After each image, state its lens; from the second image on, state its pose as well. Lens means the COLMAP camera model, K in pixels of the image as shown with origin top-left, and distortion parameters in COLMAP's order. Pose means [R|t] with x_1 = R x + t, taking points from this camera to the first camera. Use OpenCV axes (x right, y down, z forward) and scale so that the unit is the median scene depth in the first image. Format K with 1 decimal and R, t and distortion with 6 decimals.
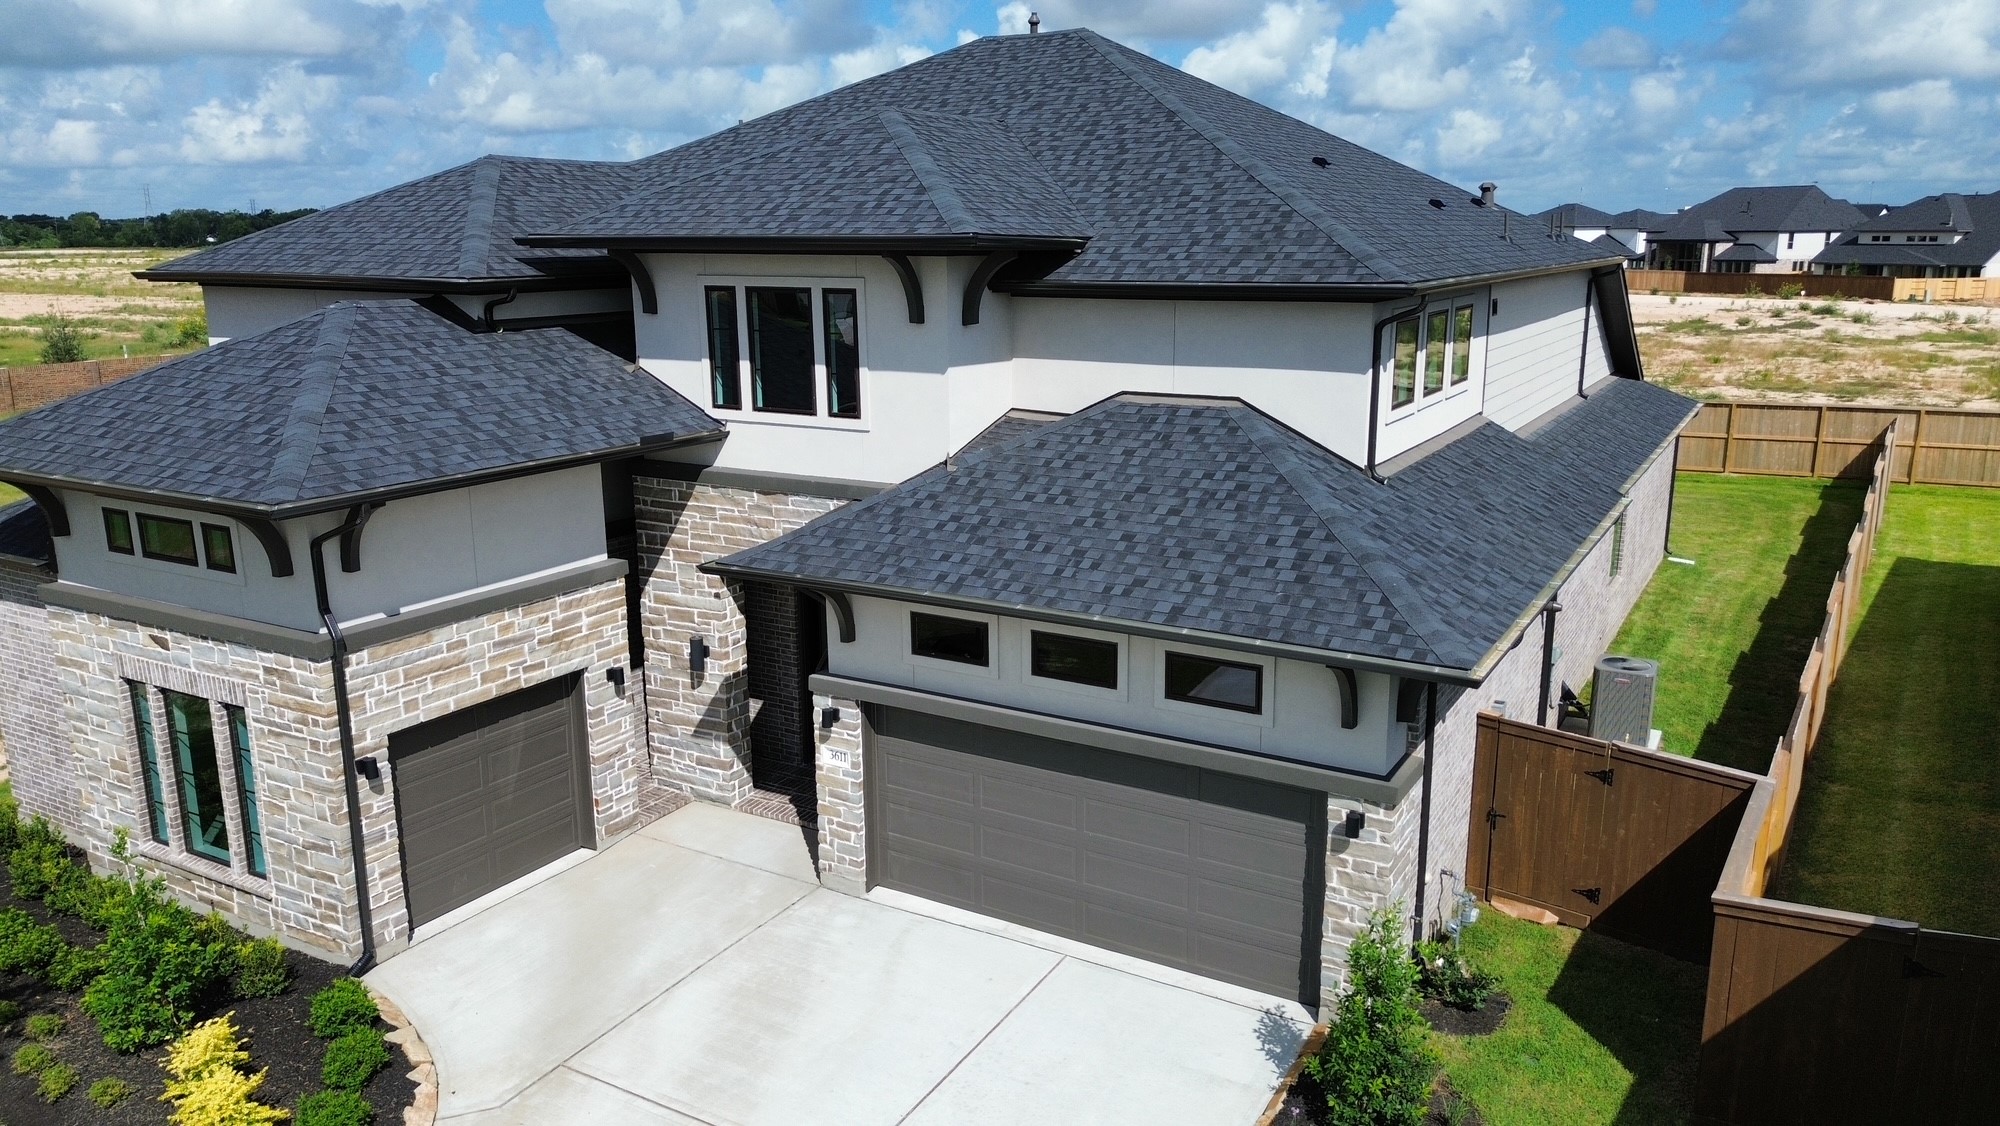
lens RADIAL K [[1422.5, 0, 1005.3], [0, 1422.5, 563.6], [0, 0, 1]] dist [0.077612, -0.068978]
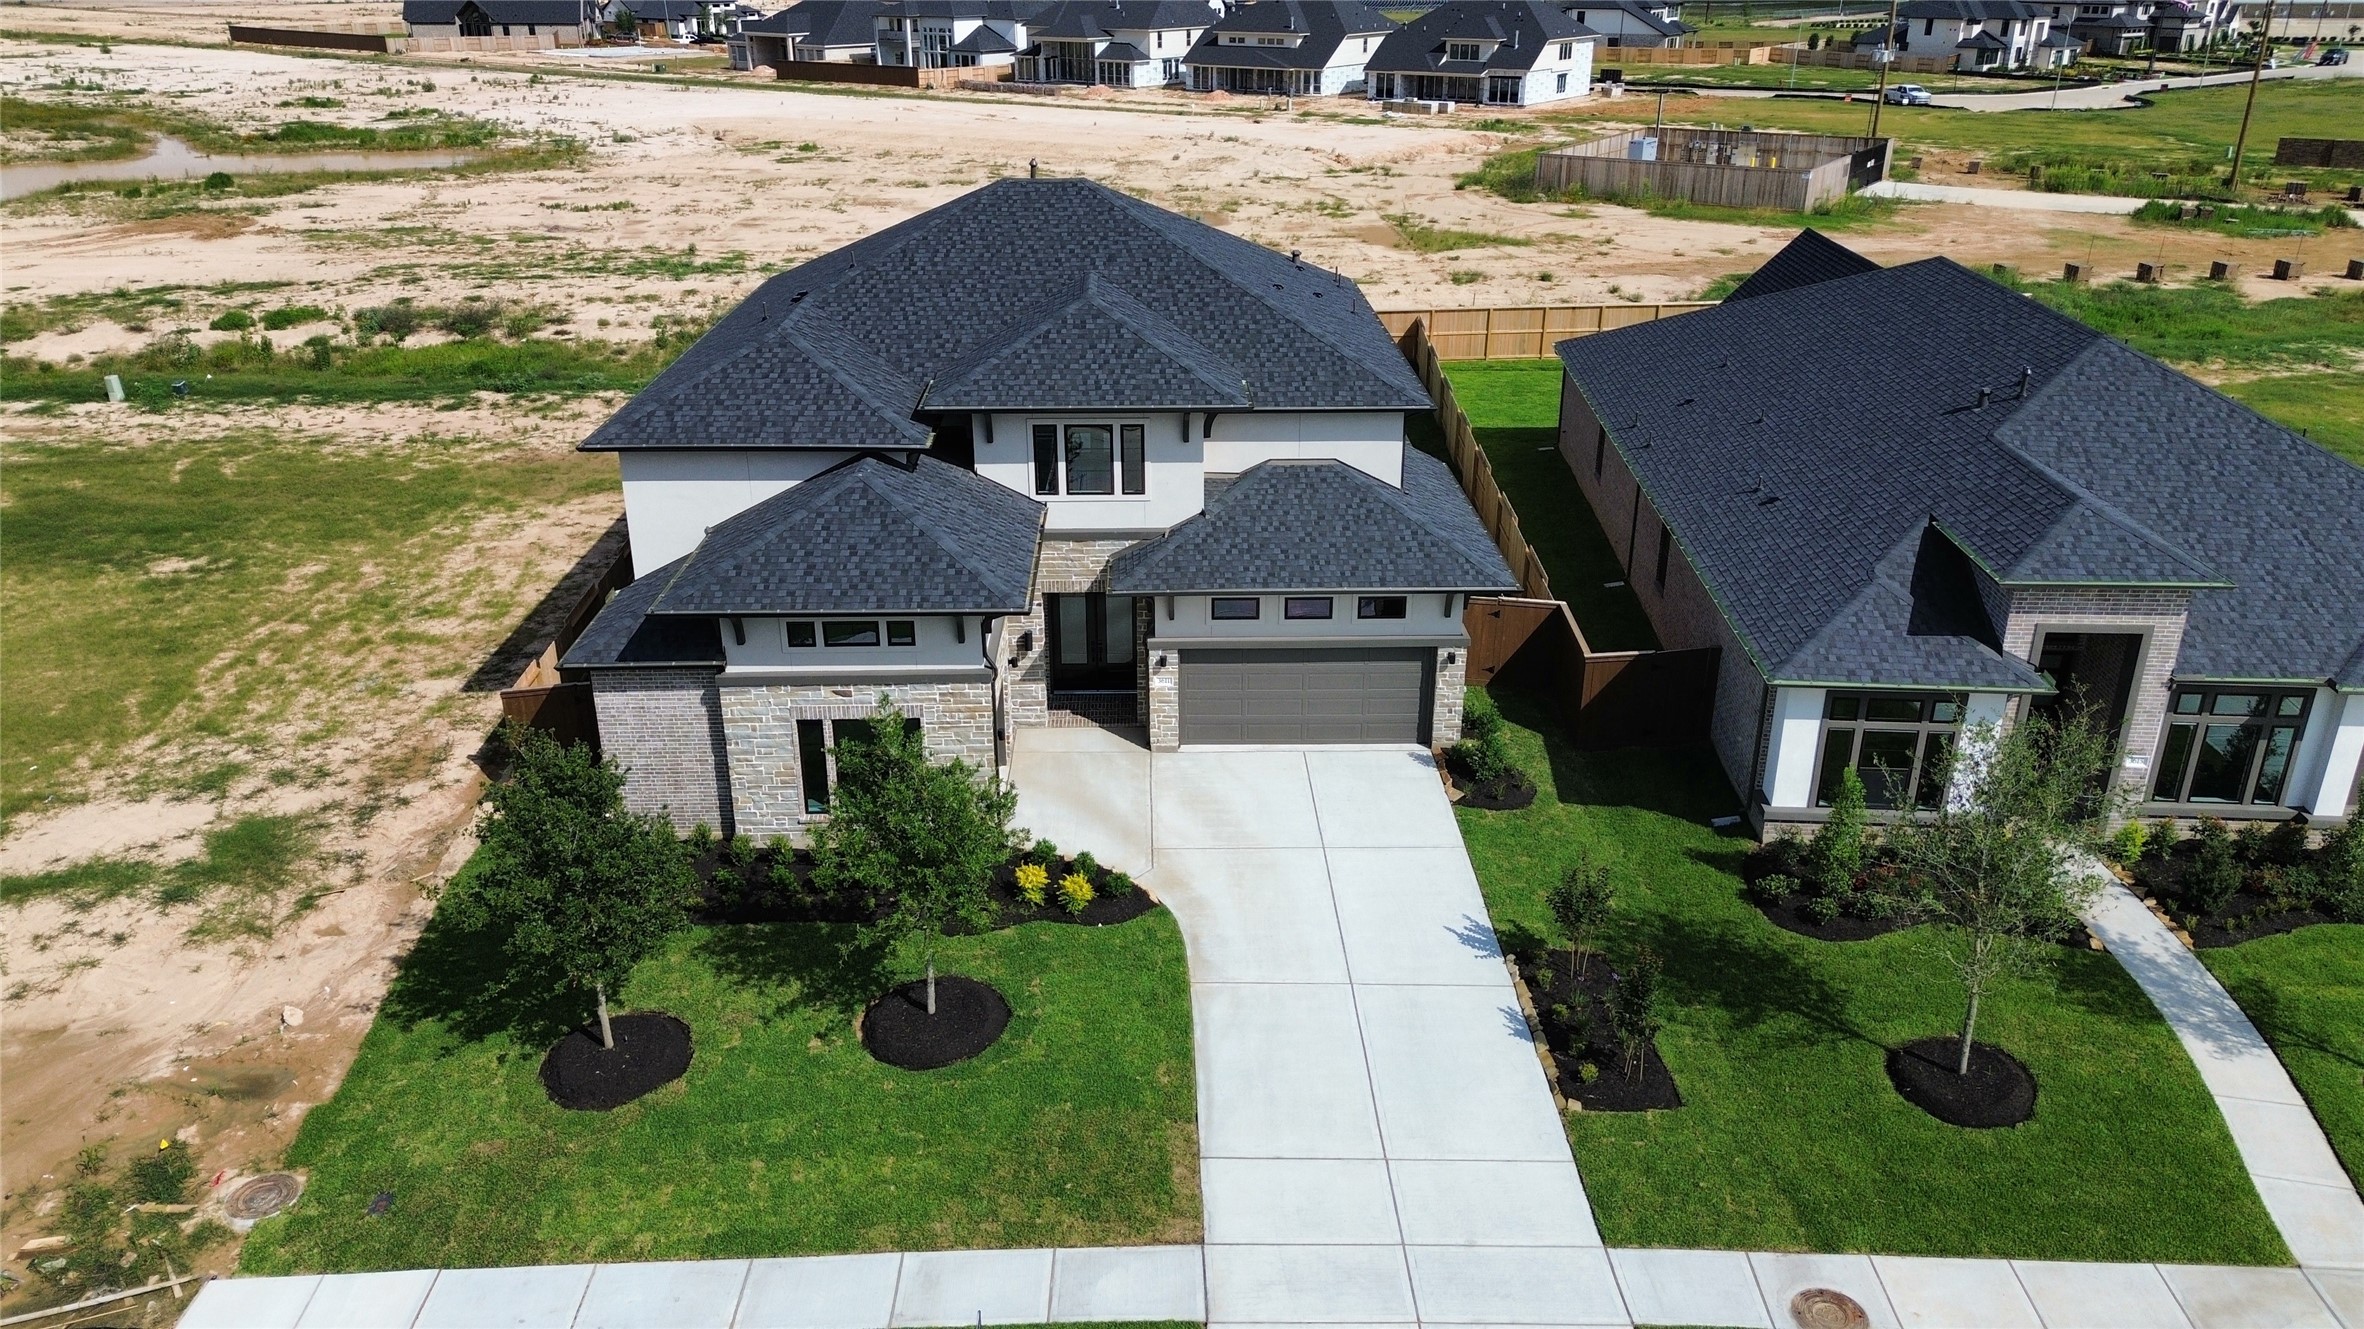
lens RADIAL K [[1681.4, 0, 1191.1], [0, 1681.4, 668.1], [0, 0, 1]] dist [0.077612, -0.068978]
pose [[0.850752, -0.200677, 0.485746, -1.160425], [0.113811, 0.972646, 0.202499, -0.321475], [-0.513096, -0.116993, 0.850321, -0.871384]]
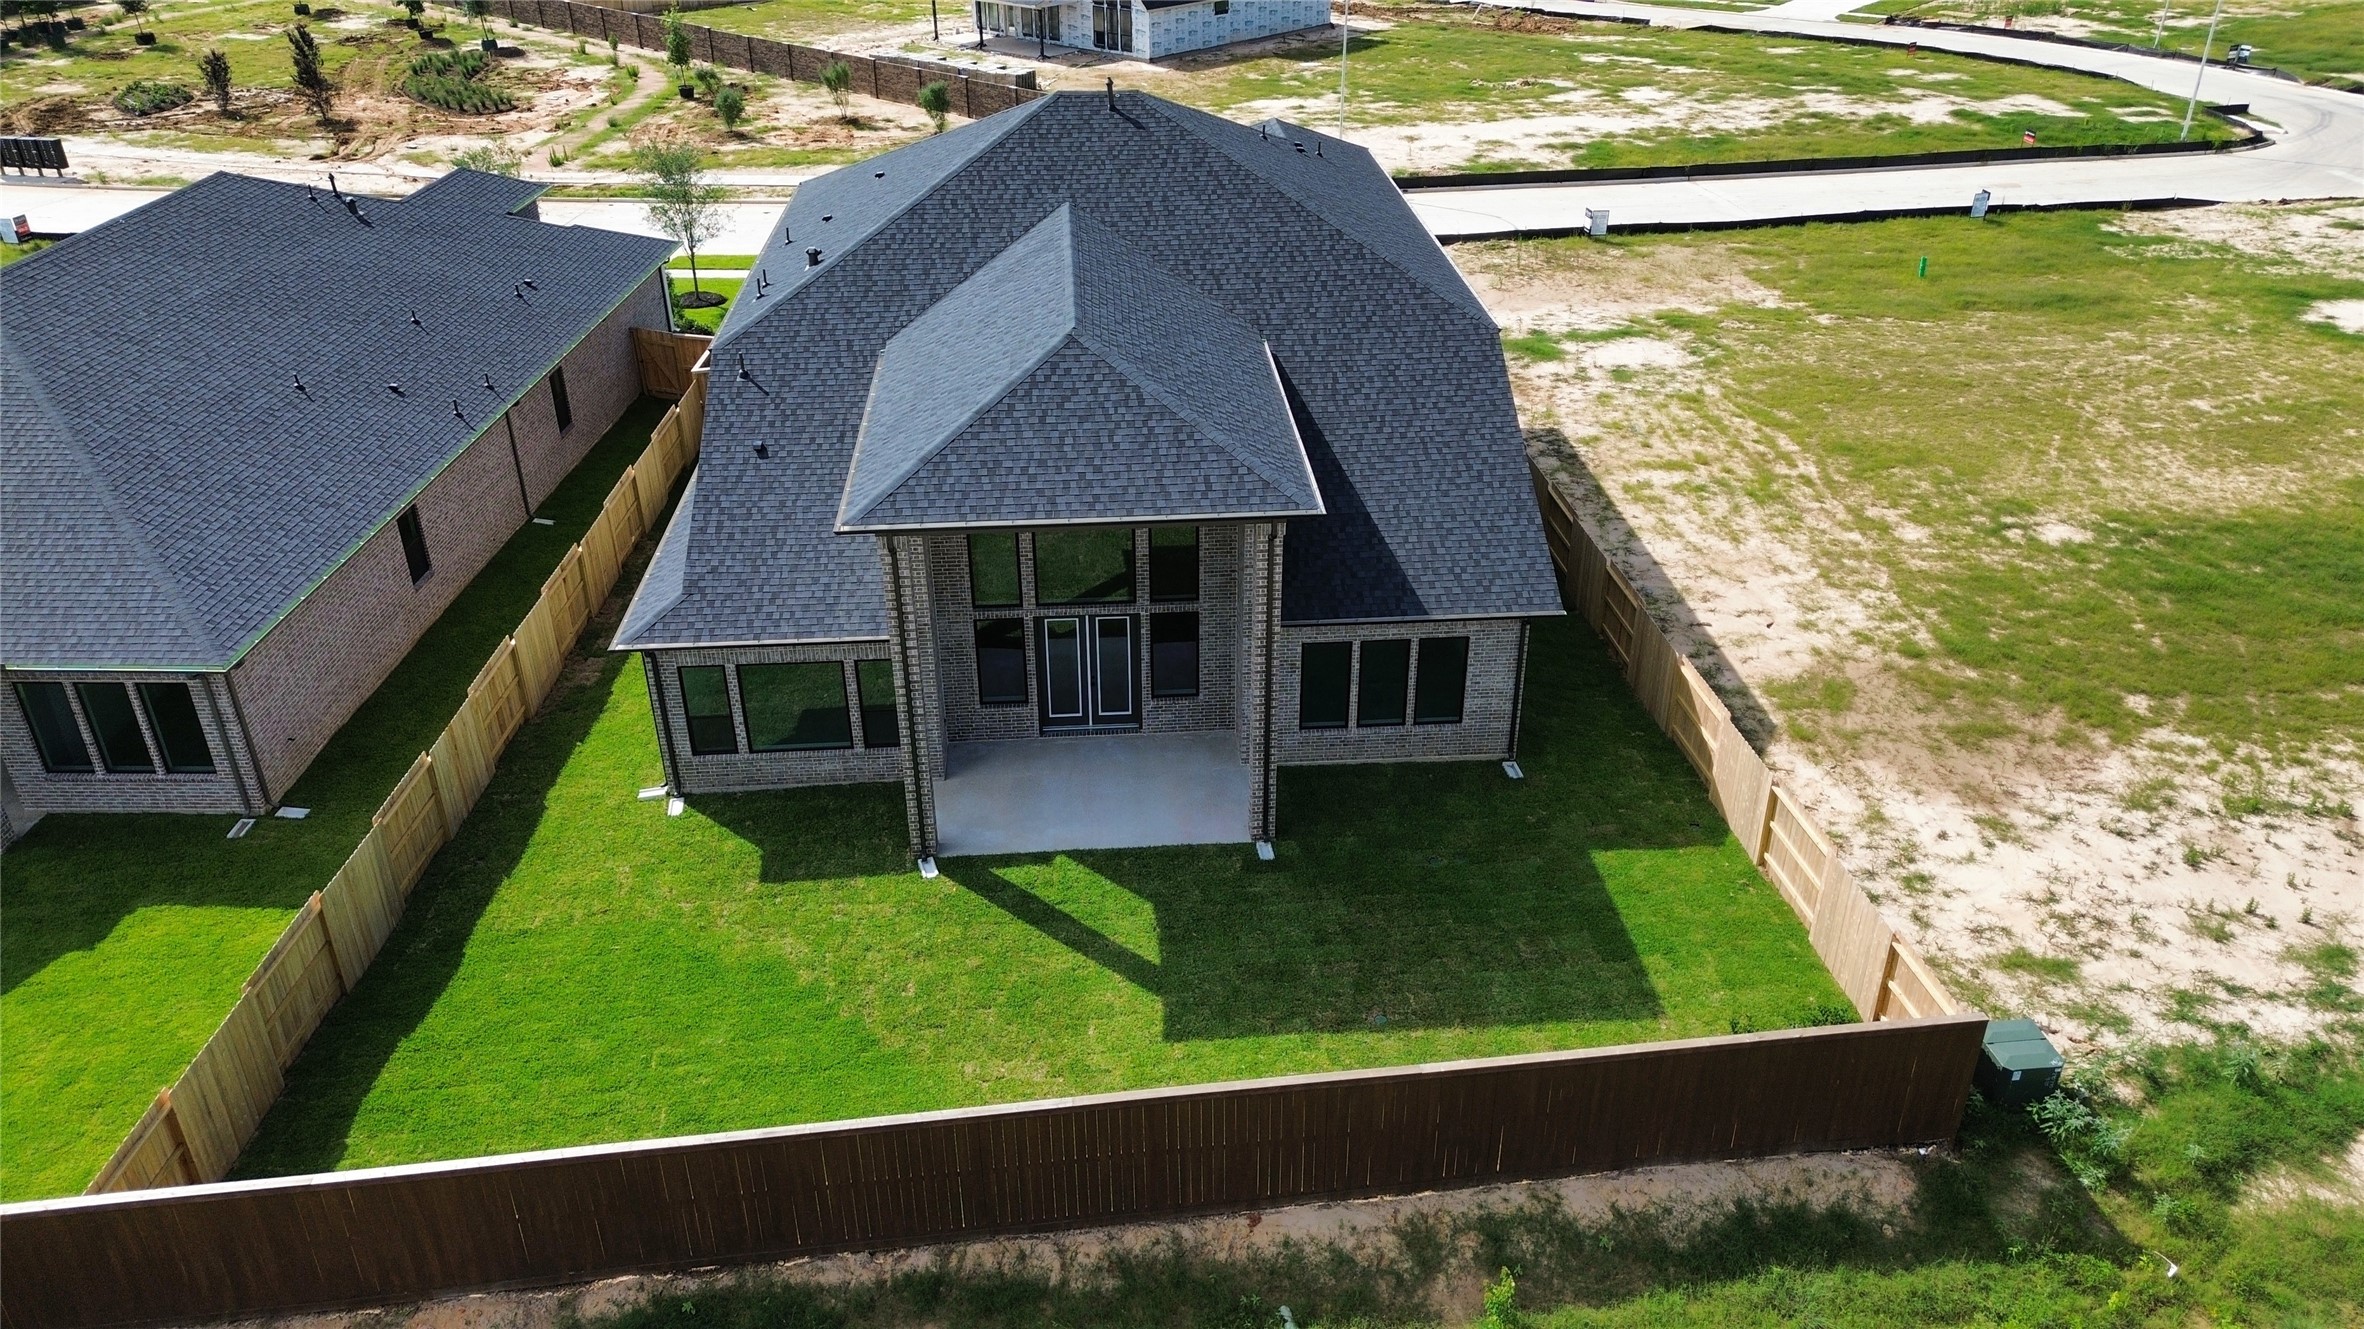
lens RADIAL K [[1681.4, 0, 1197.4], [0, 1681.4, 663.4], [0, 0, 1]] dist [0.077612, -0.068978]
pose [[-0.825629, 0.279913, -0.489883, 1.396711], [-0.119539, 0.761765, 0.636729, -1.531241], [0.551404, 0.584262, -0.595475, 3.590105]]
